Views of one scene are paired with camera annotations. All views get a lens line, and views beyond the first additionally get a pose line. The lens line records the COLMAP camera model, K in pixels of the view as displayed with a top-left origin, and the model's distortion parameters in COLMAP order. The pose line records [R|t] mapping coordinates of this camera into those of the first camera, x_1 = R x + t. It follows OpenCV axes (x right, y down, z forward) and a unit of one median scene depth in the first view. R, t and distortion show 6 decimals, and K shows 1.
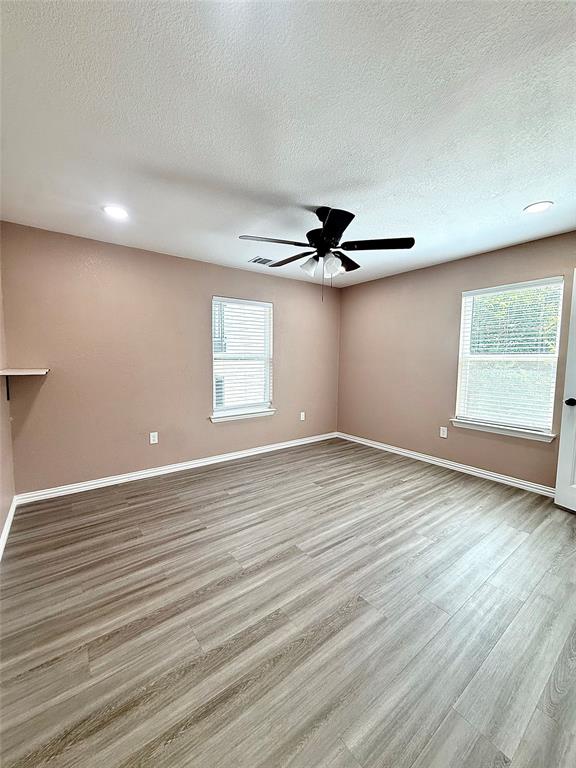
lens RADIAL K [[305.1, 0, 291.9], [0, 305.1, 382.0], [0, 0, 1]] dist [0.001641, 0.000200]
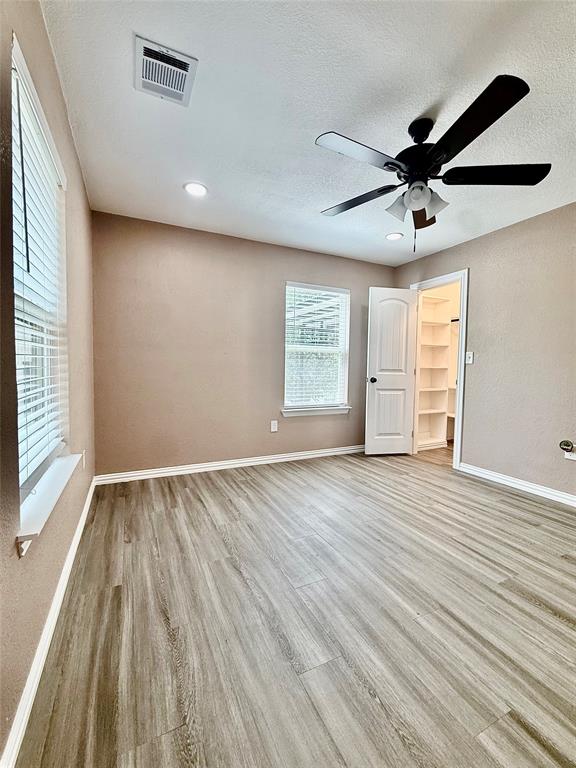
lens RADIAL K [[331.1, 0, 281.5], [0, 331.1, 386.1], [0, 0, 1]] dist [0.001372, -0.001025]
pose [[0.212694, -0.058826, 0.975347, -0.511921], [0.065505, 0.996799, 0.045835, -0.003067], [-0.974921, 0.054141, 0.215866, 0.796865]]
